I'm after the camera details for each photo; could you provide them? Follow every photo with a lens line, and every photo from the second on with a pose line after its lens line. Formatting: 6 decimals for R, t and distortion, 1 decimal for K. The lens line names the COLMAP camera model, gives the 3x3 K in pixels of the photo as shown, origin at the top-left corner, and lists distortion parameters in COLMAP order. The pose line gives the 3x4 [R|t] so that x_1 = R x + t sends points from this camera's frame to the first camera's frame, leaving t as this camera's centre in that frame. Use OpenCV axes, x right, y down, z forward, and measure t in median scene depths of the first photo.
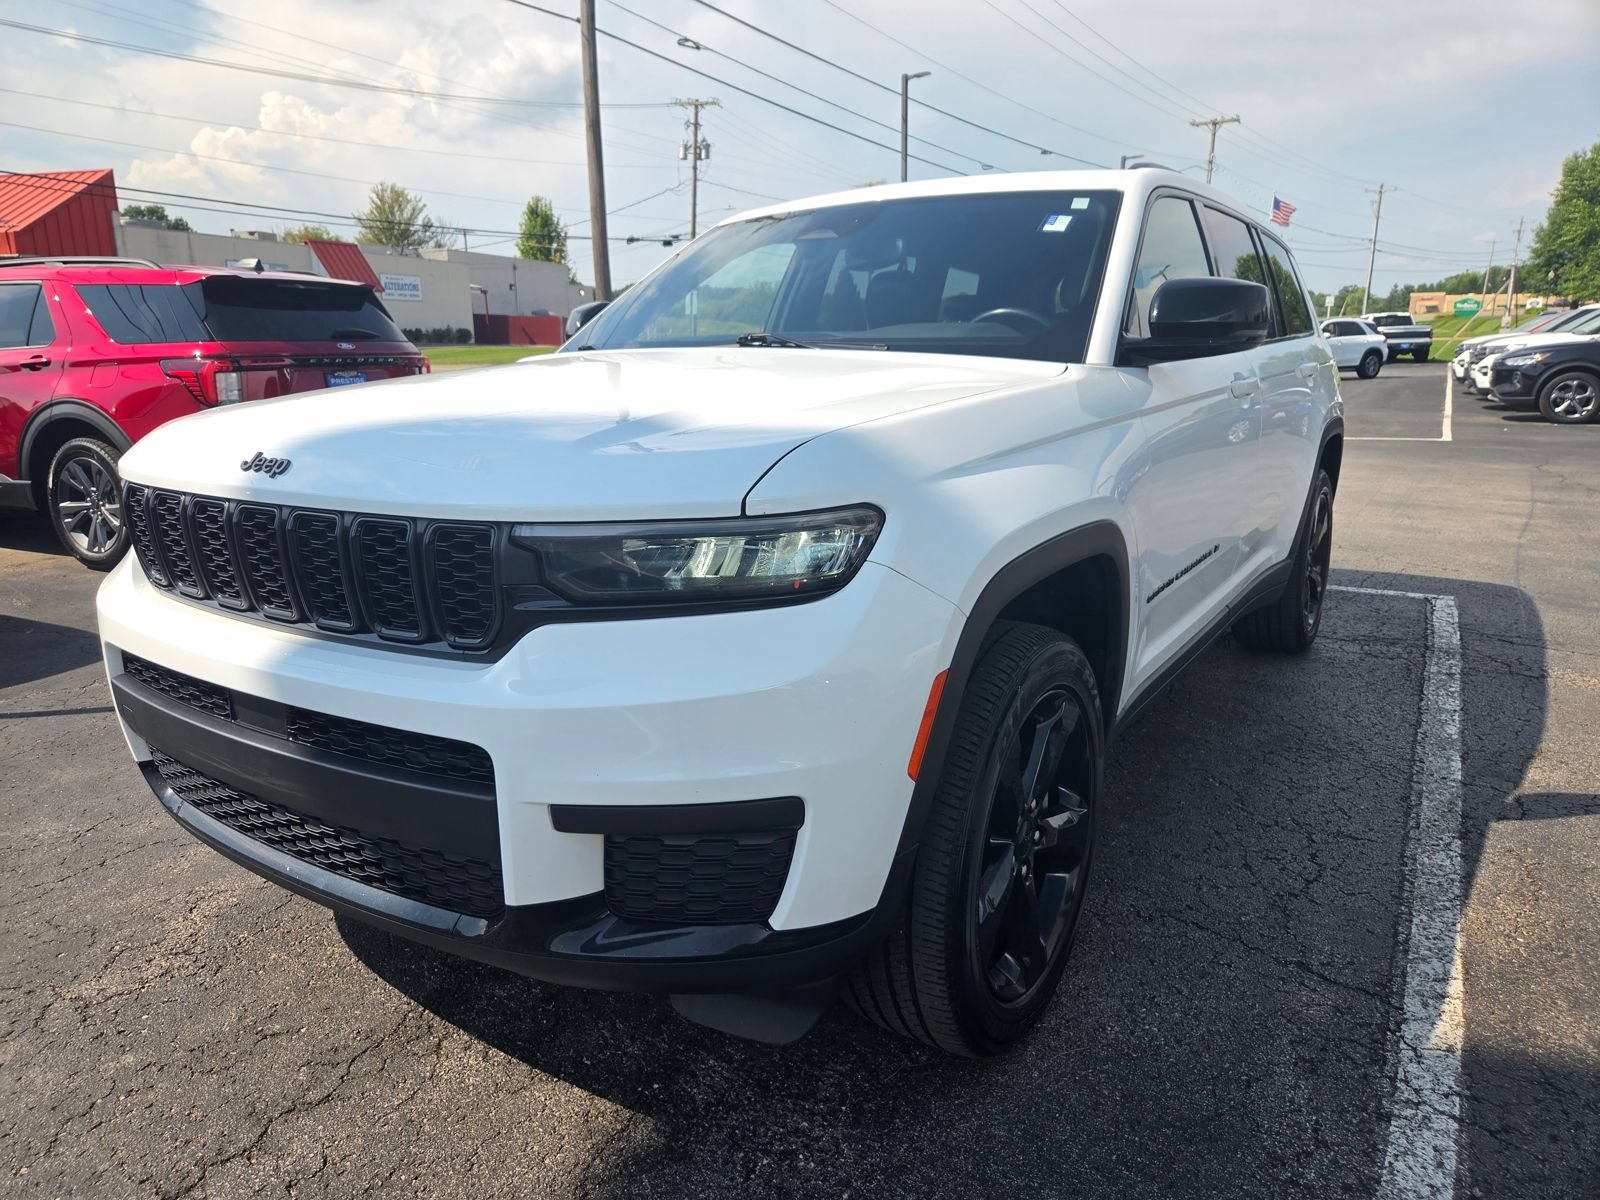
lens RADIAL K [[1080.6, 0, 782.7], [0, 1080.6, 600.2], [0, 0, 1]] dist [0.051741, -0.043498]
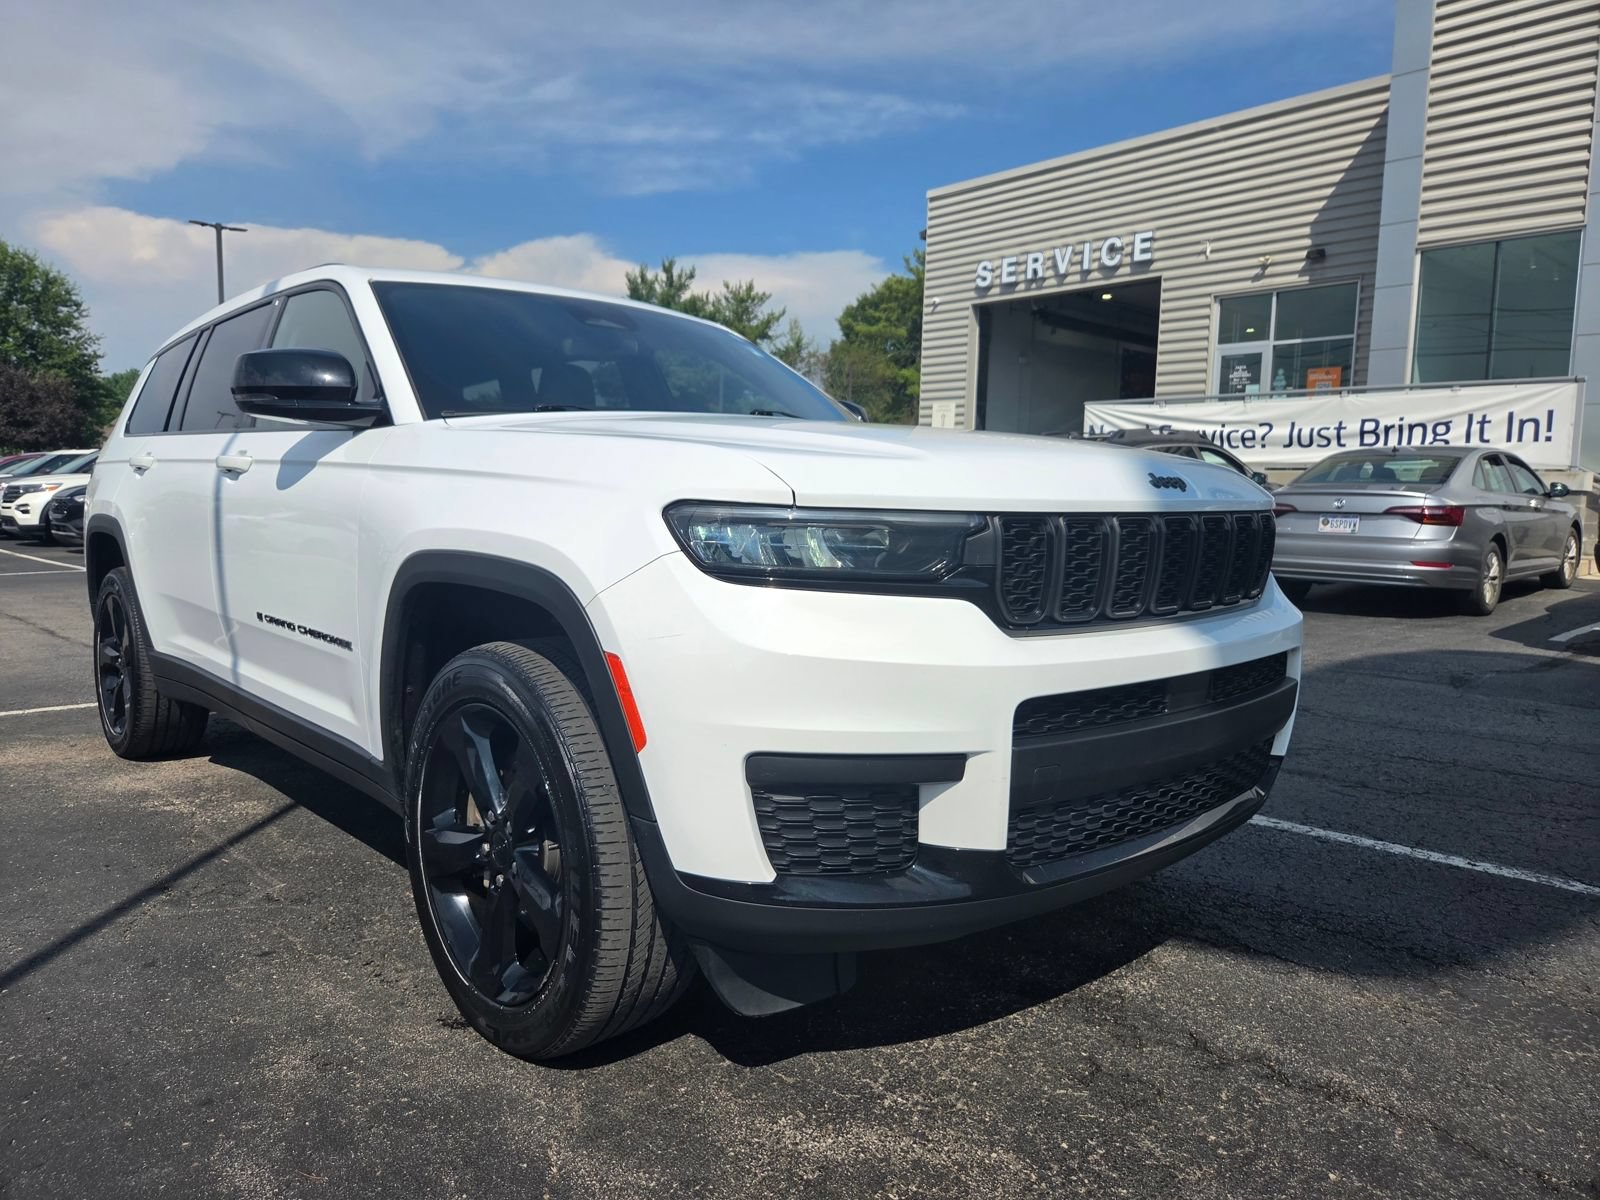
lens RADIAL K [[1080.6, 0, 779.7], [0, 1080.6, 585.5], [0, 0, 1]] dist [0.051741, -0.043498]
pose [[0.241323, -0.067230, 0.968113, -0.194805], [0.209729, 0.977635, 0.015612, -0.013616], [-0.947511, 0.199274, 0.250026, 0.125443]]
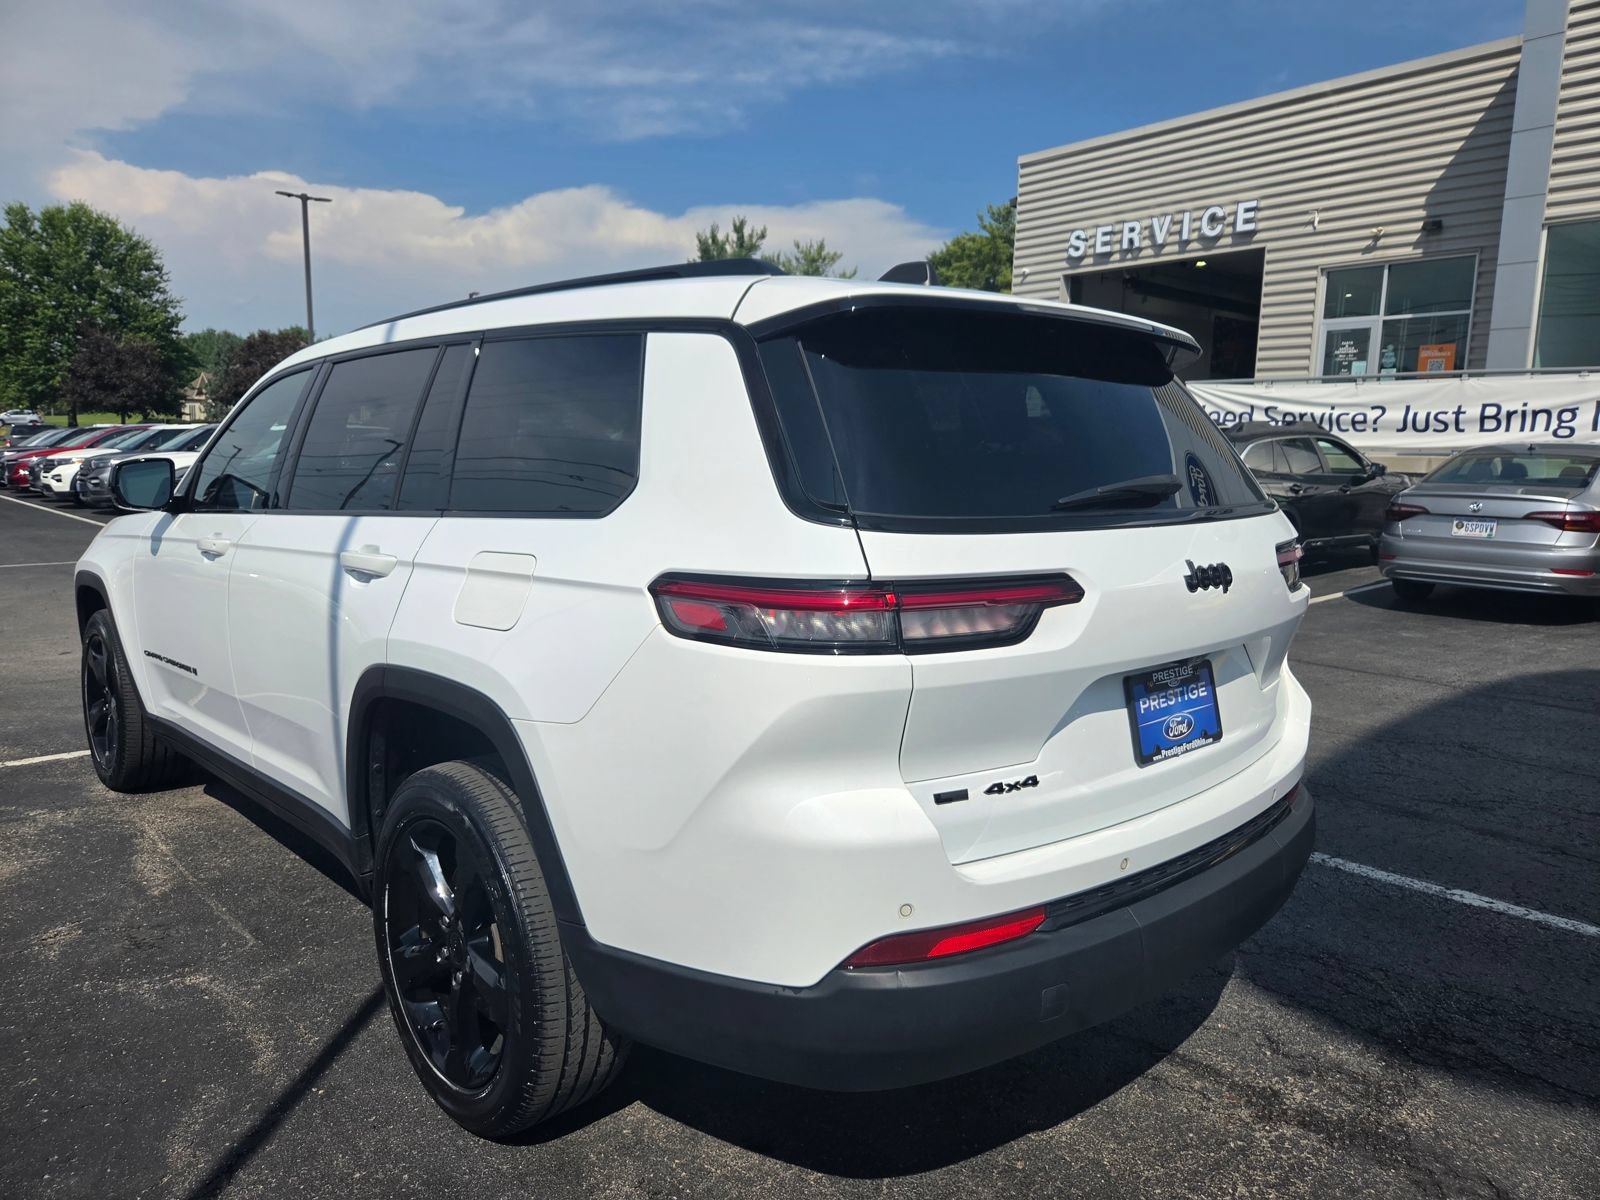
lens RADIAL K [[1080.6, 0, 795.2], [0, 1080.6, 593.4], [0, 0, 1]] dist [0.051741, -0.043498]
pose [[0.283079, -0.109233, 0.952856, -0.202863], [0.204724, 0.977478, 0.051235, -0.044279], [-0.936992, 0.180569, 0.299066, 0.149960]]
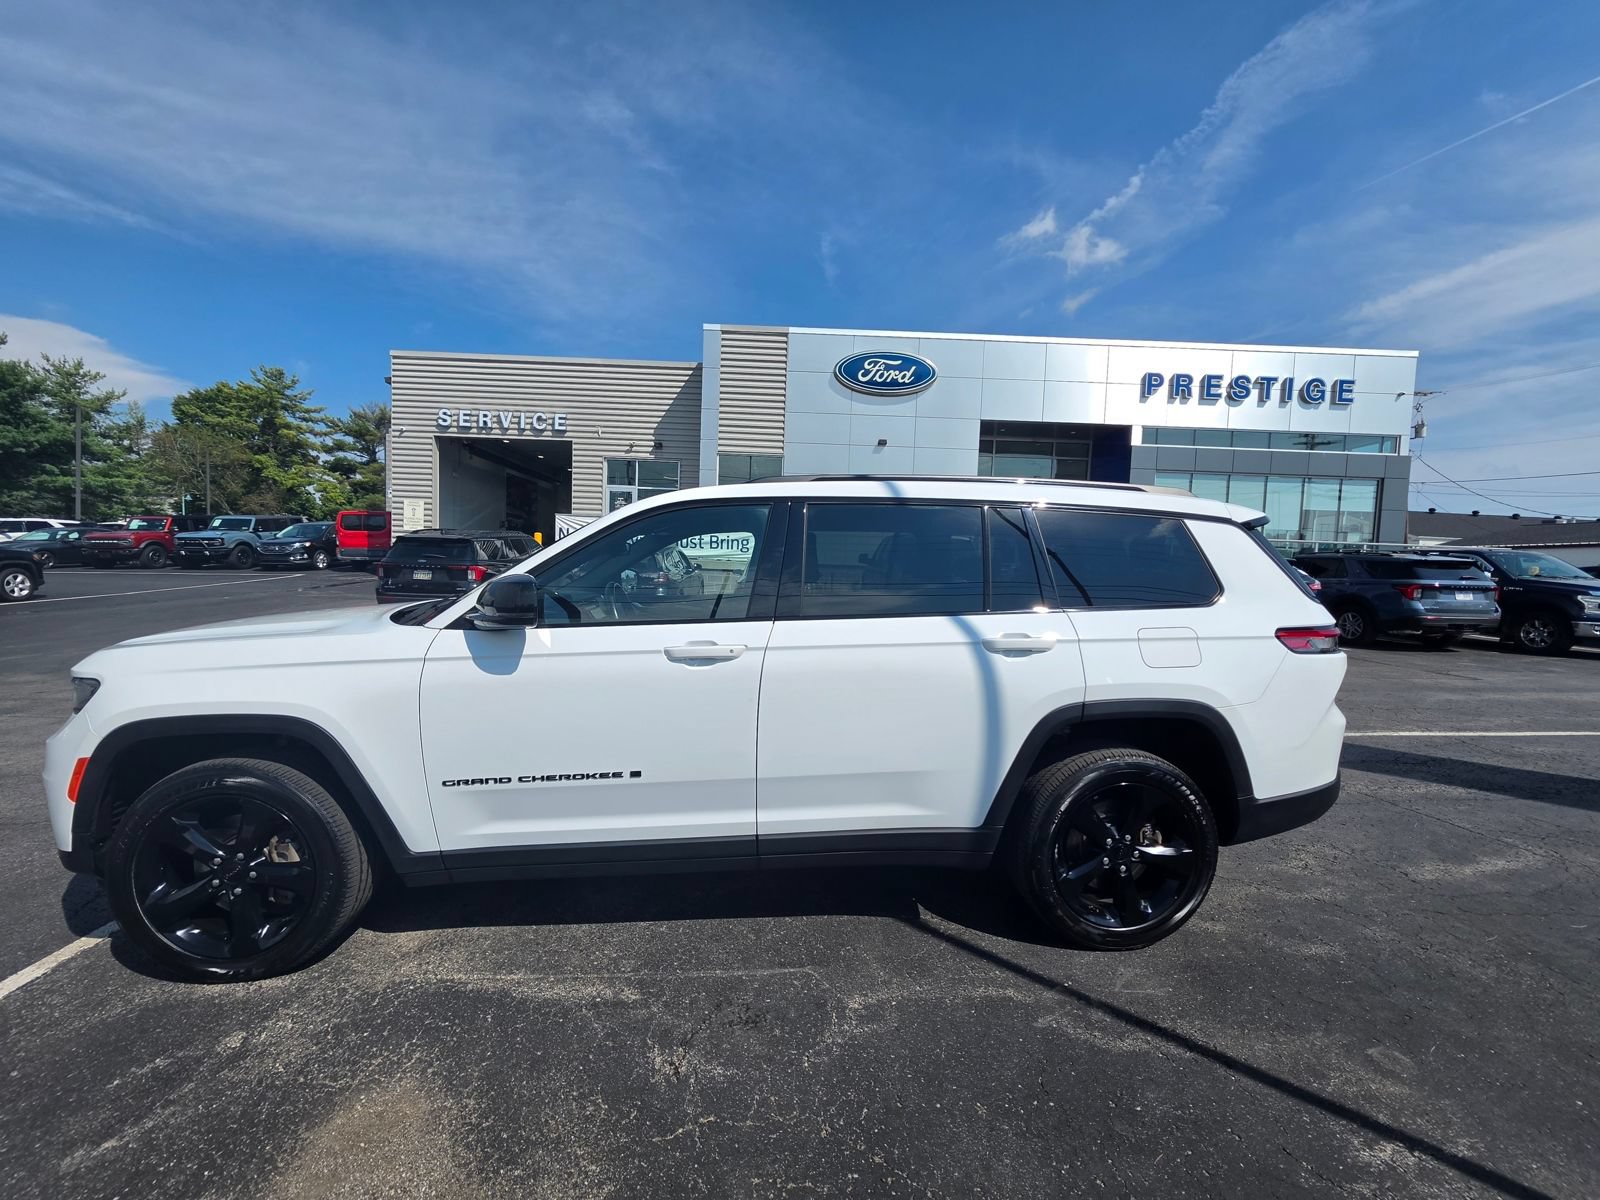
lens RADIAL K [[636.1, 0, 798.8], [0, 636.1, 601.2], [0, 0, 1]] dist [-0.002031, 0.000318]
pose [[-0.578880, -0.051864, 0.813762, -0.155246], [0.168807, 0.968733, 0.181825, -0.100494], [-0.797748, 0.242623, -0.552025, 0.385117]]
